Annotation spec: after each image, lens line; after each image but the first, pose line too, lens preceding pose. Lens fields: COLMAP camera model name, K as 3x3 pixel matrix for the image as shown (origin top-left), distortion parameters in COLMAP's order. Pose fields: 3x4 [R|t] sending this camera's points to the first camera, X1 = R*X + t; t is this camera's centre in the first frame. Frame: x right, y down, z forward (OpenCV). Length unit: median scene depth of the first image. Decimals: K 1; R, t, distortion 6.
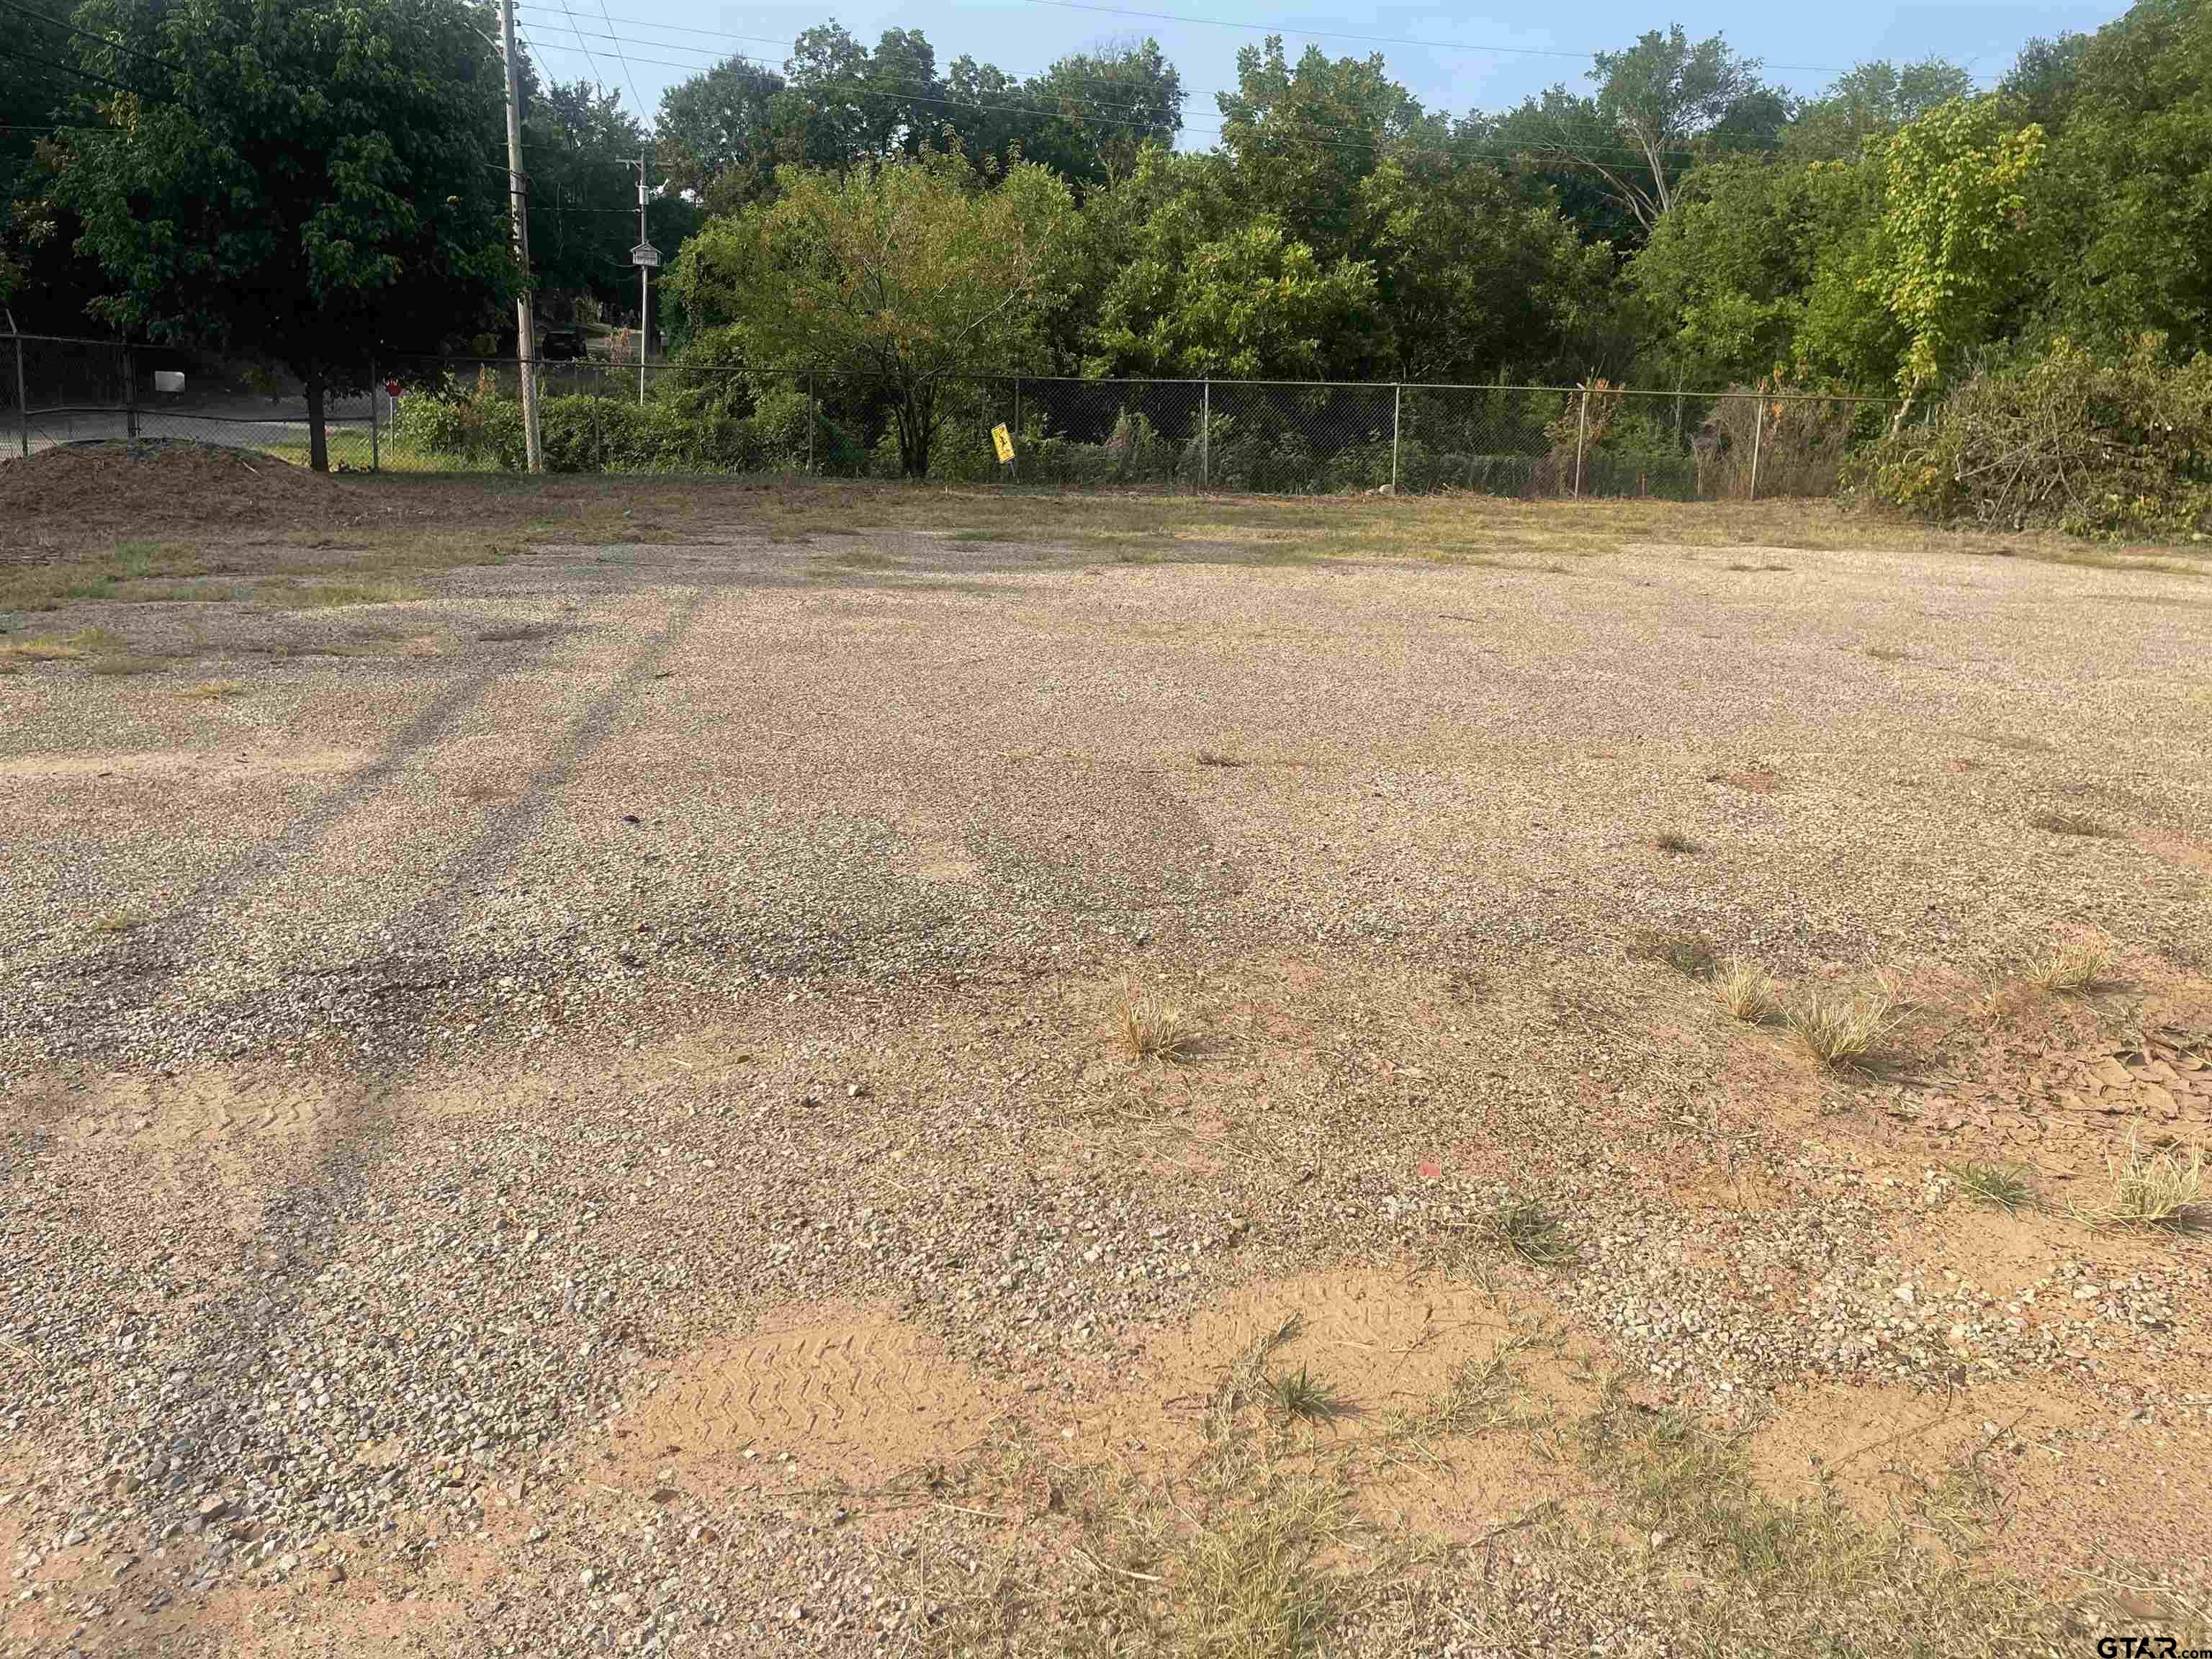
lens RADIAL K [[1670.7, 0, 1118.0], [0, 1670.7, 810.4], [0, 0, 1]] dist [0.076082, -0.100581]
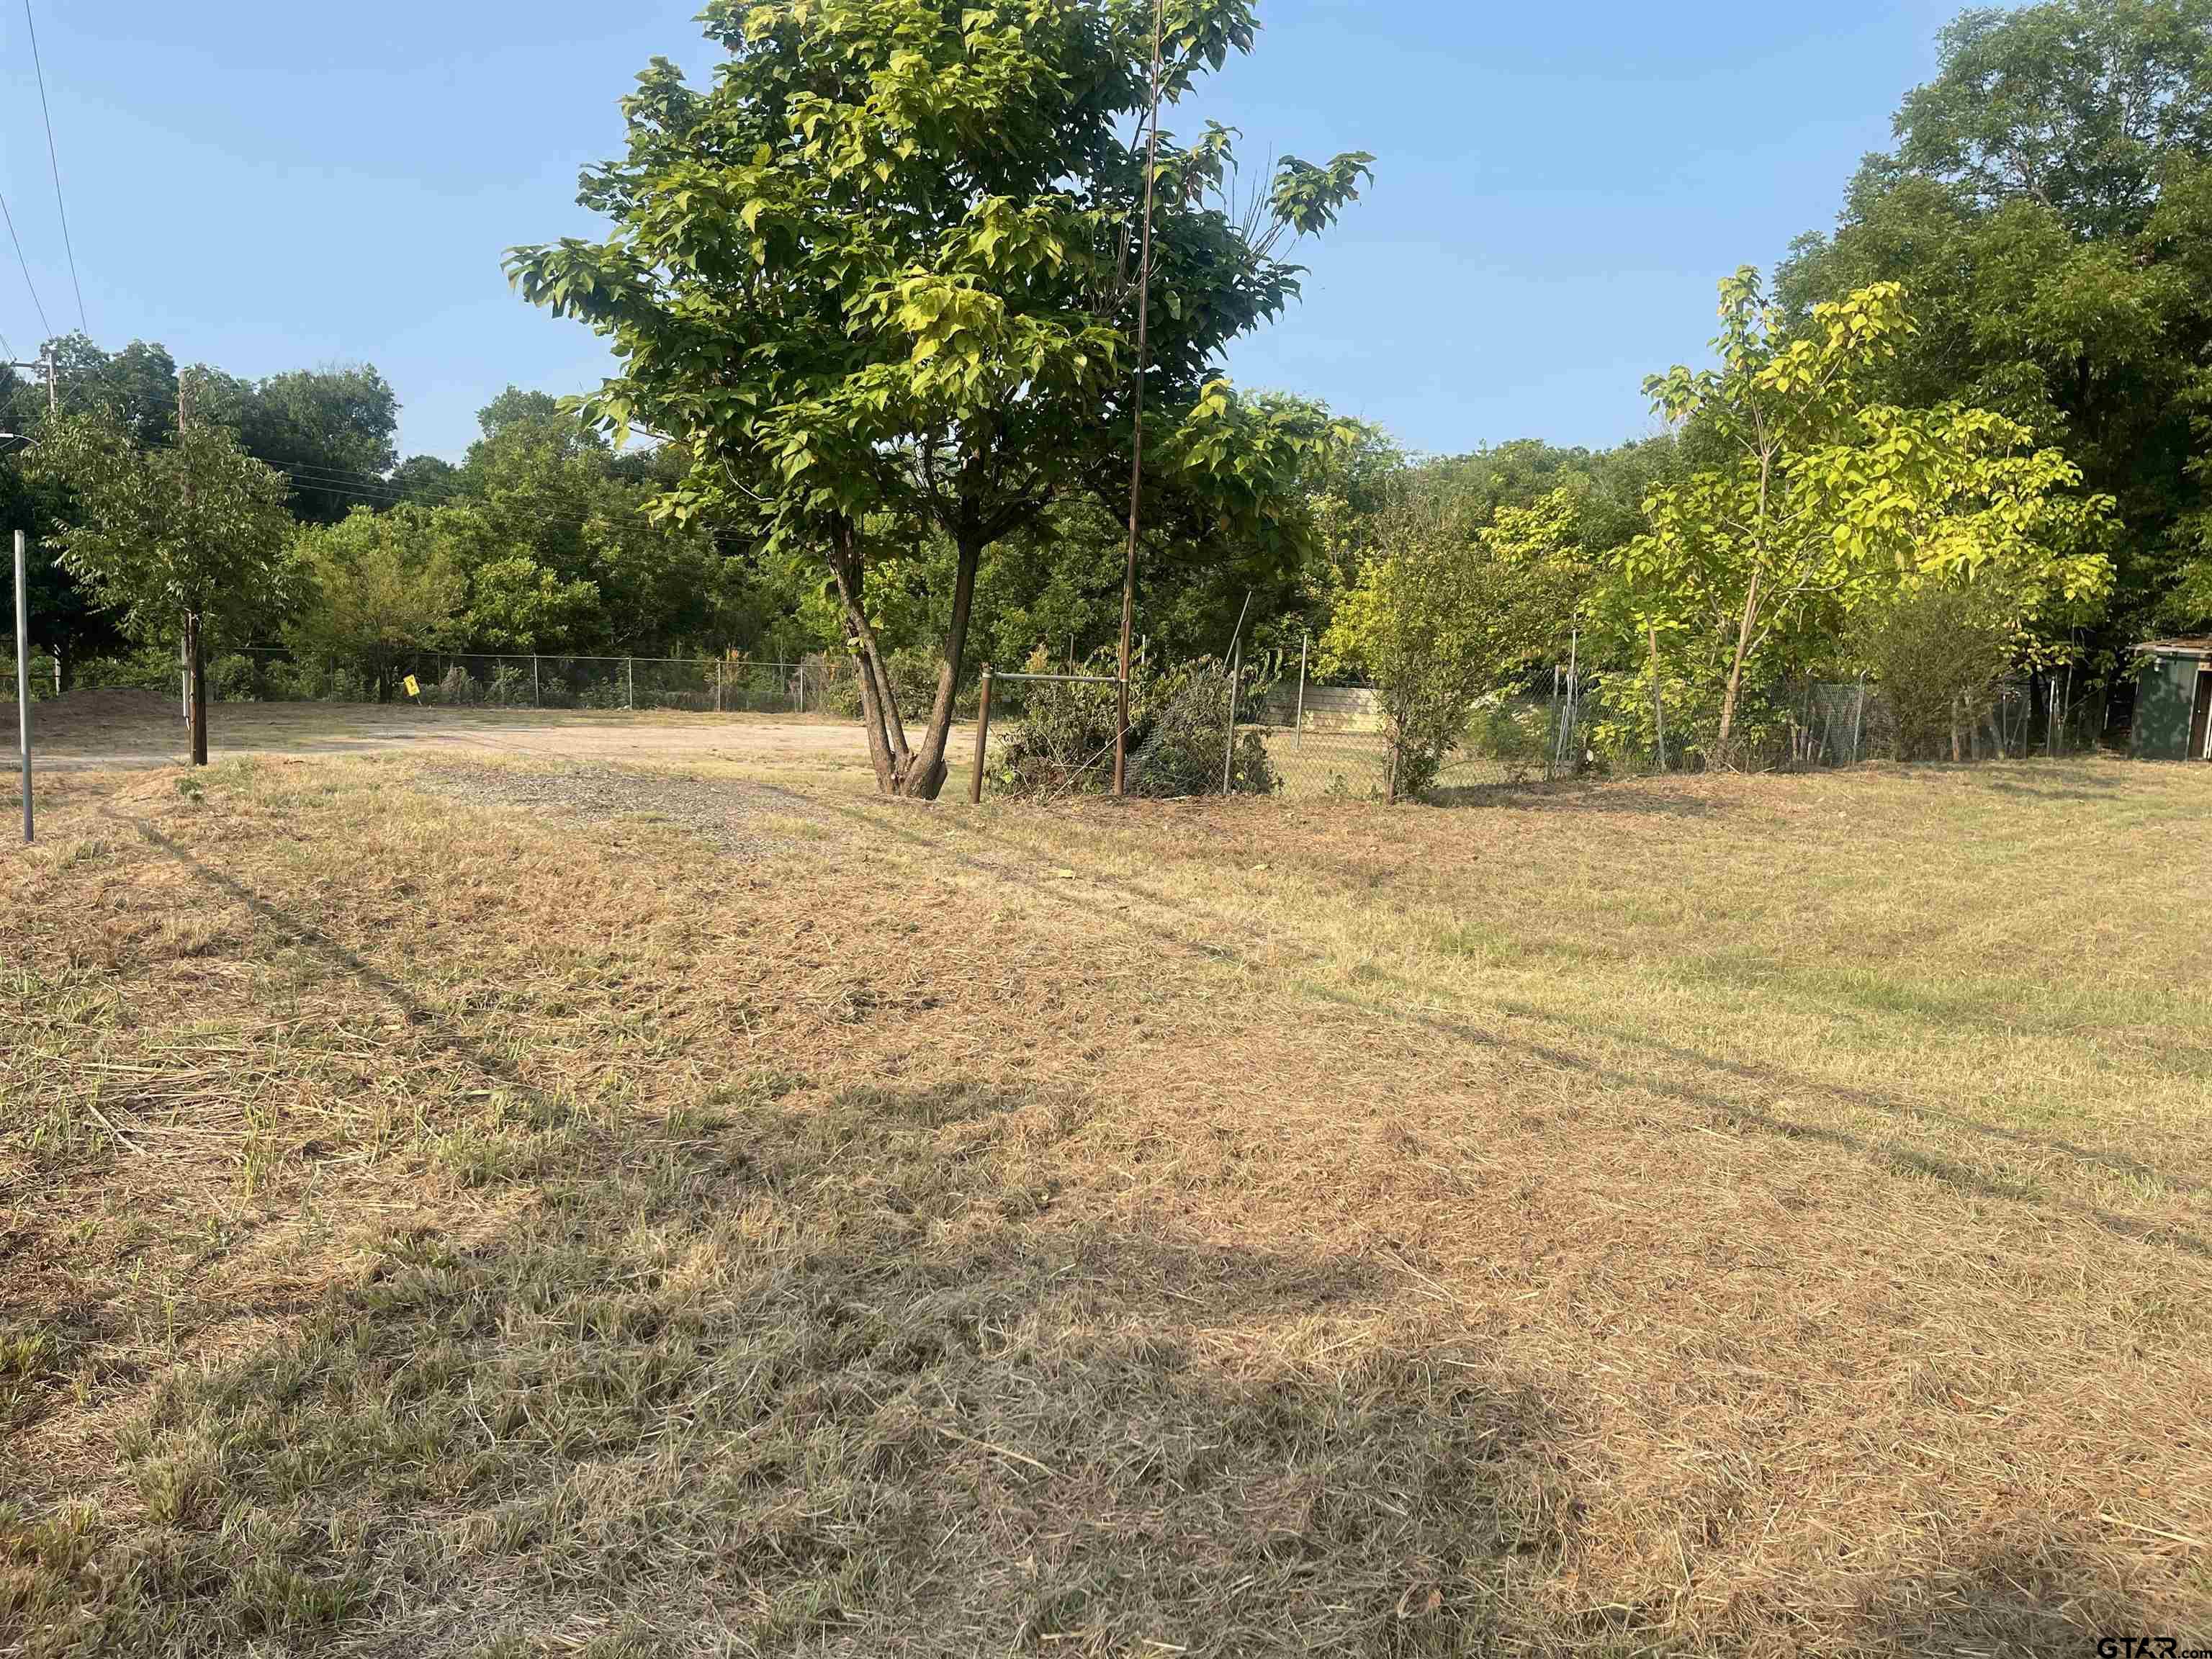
lens RADIAL K [[1670.7, 0, 1095.6], [0, 1670.7, 833.0], [0, 0, 1]] dist [0.076082, -0.100581]
pose [[0.895479, -0.041924, 0.443126, -0.224308], [0.096268, 0.990233, -0.100854, 0.203840], [-0.434569, 0.132972, 0.890768, -0.970224]]
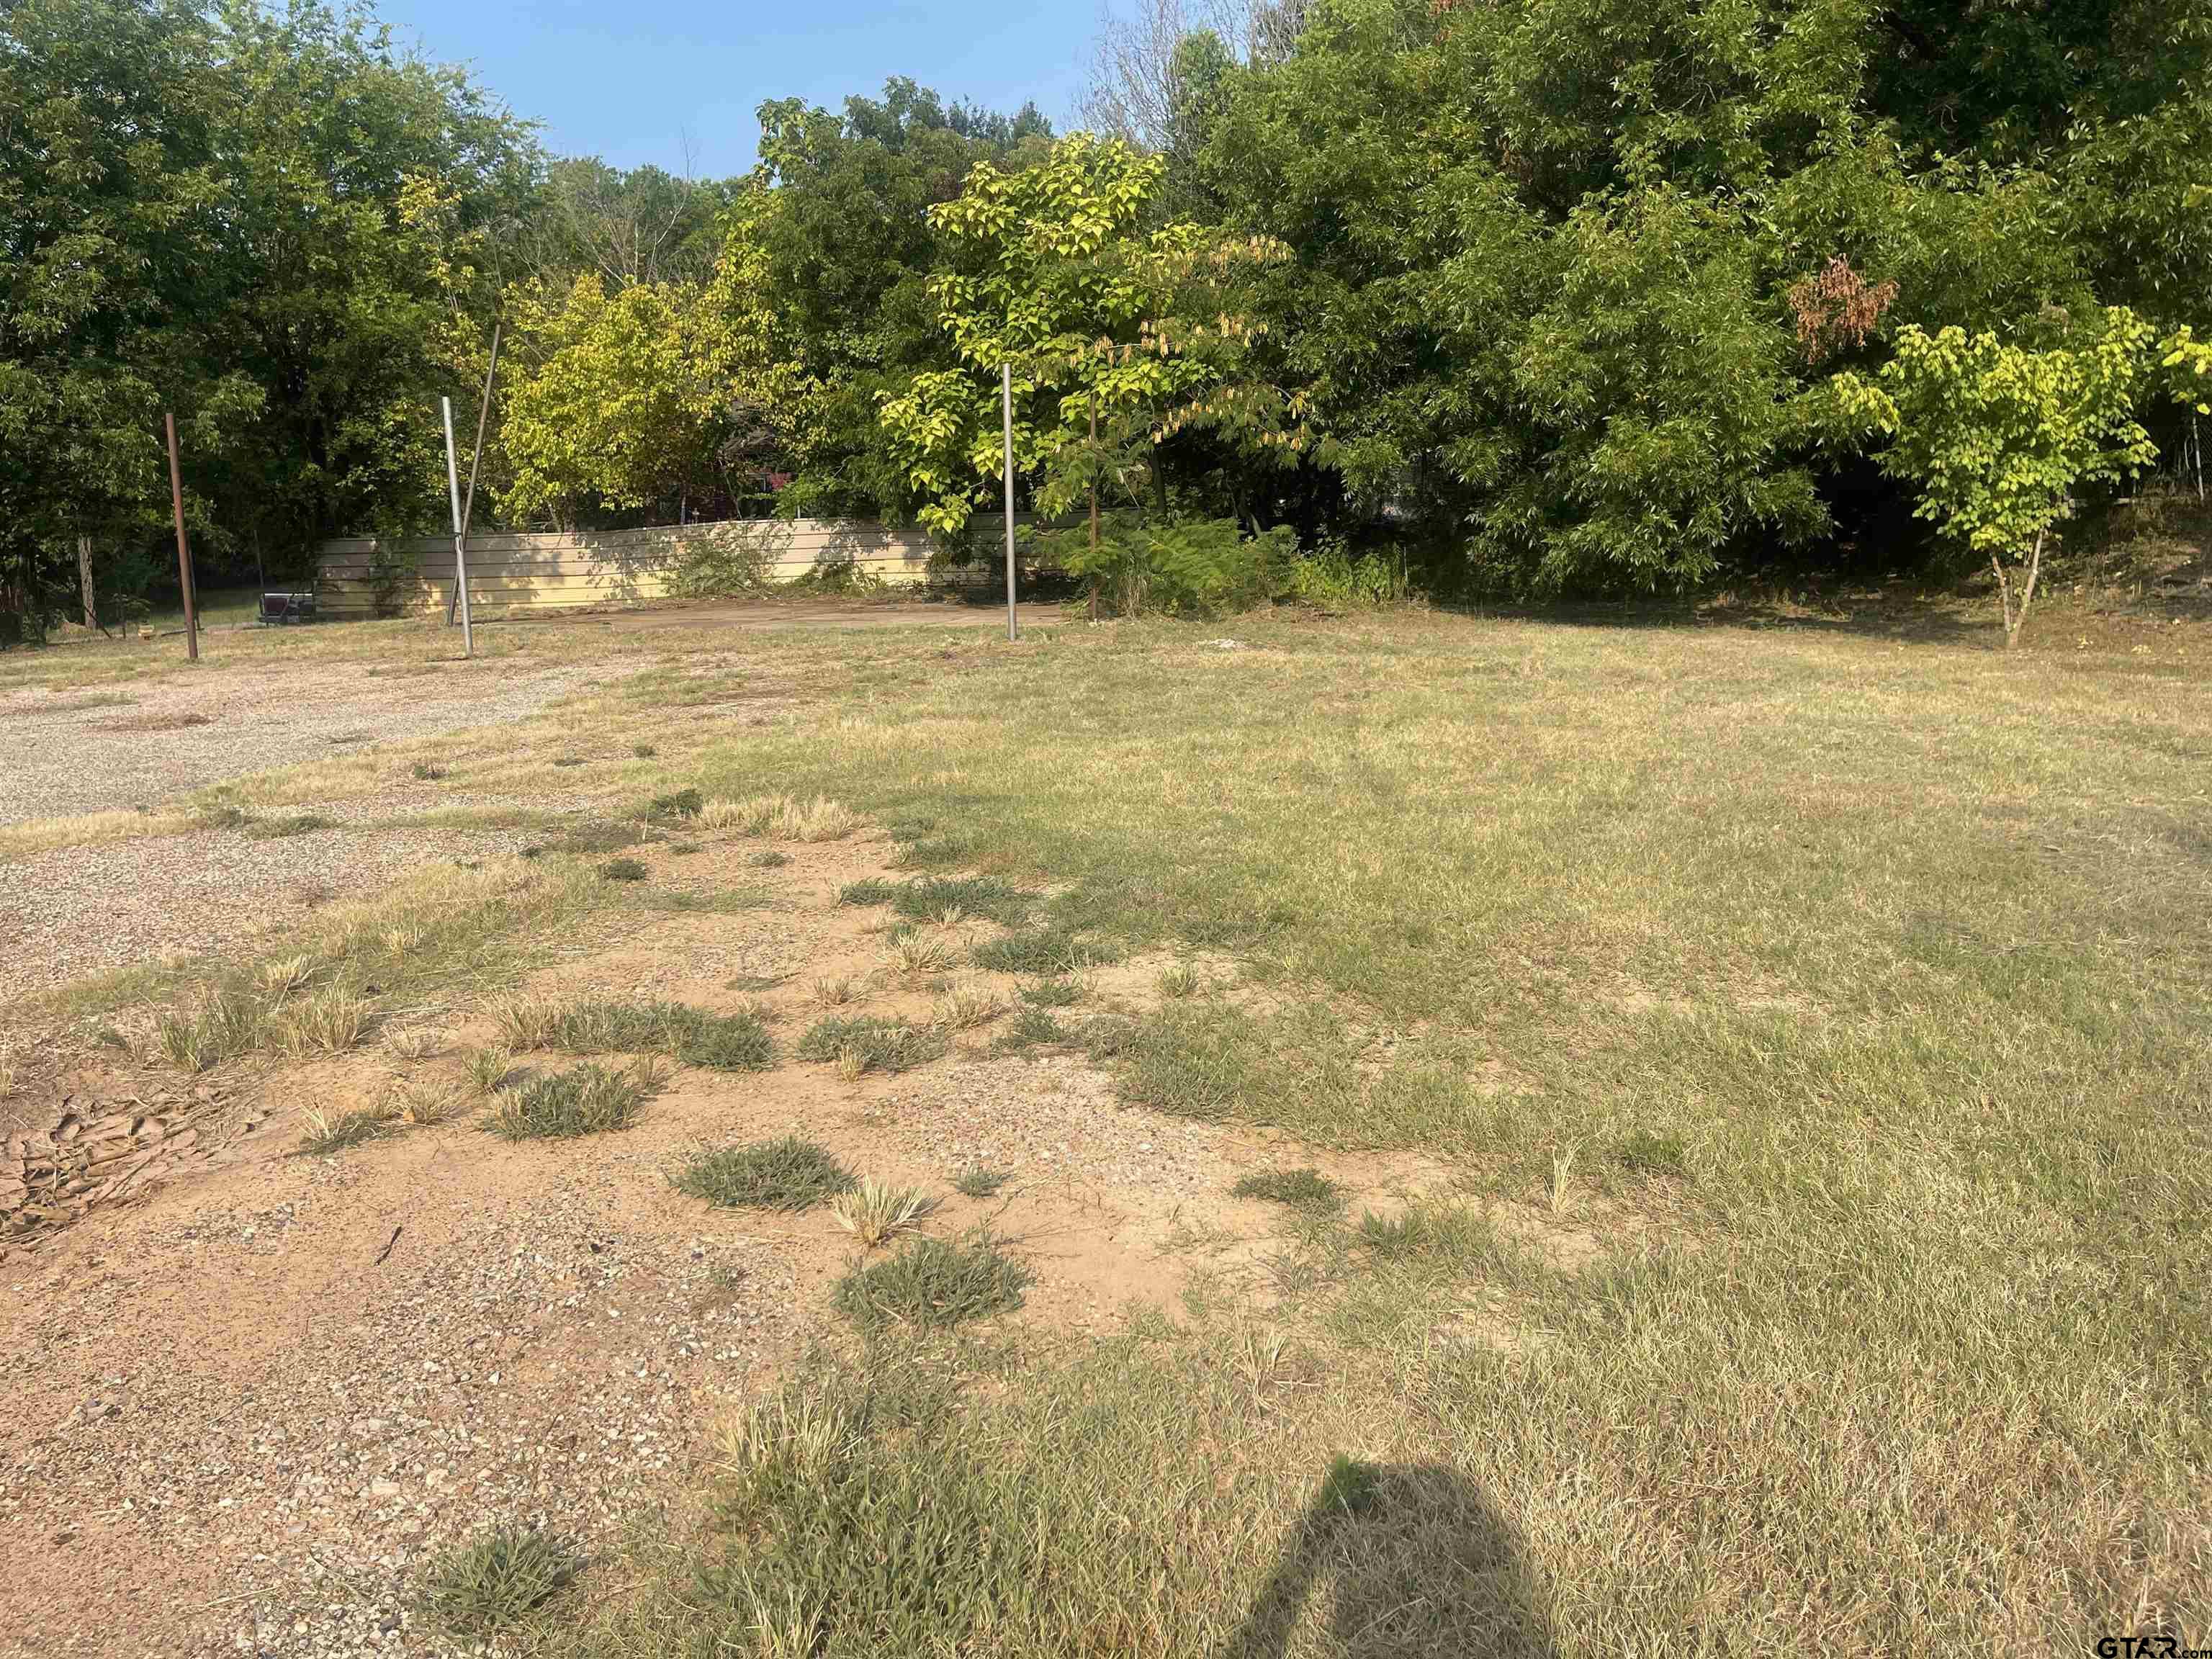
lens RADIAL K [[1670.7, 0, 1115.7], [0, 1670.7, 821.7], [0, 0, 1]] dist [0.076082, -0.100581]
pose [[0.346104, -0.210225, 0.914340, 0.008651], [0.272376, 0.955112, 0.116498, 0.001613], [-0.897788, 0.208724, 0.387828, -0.005863]]
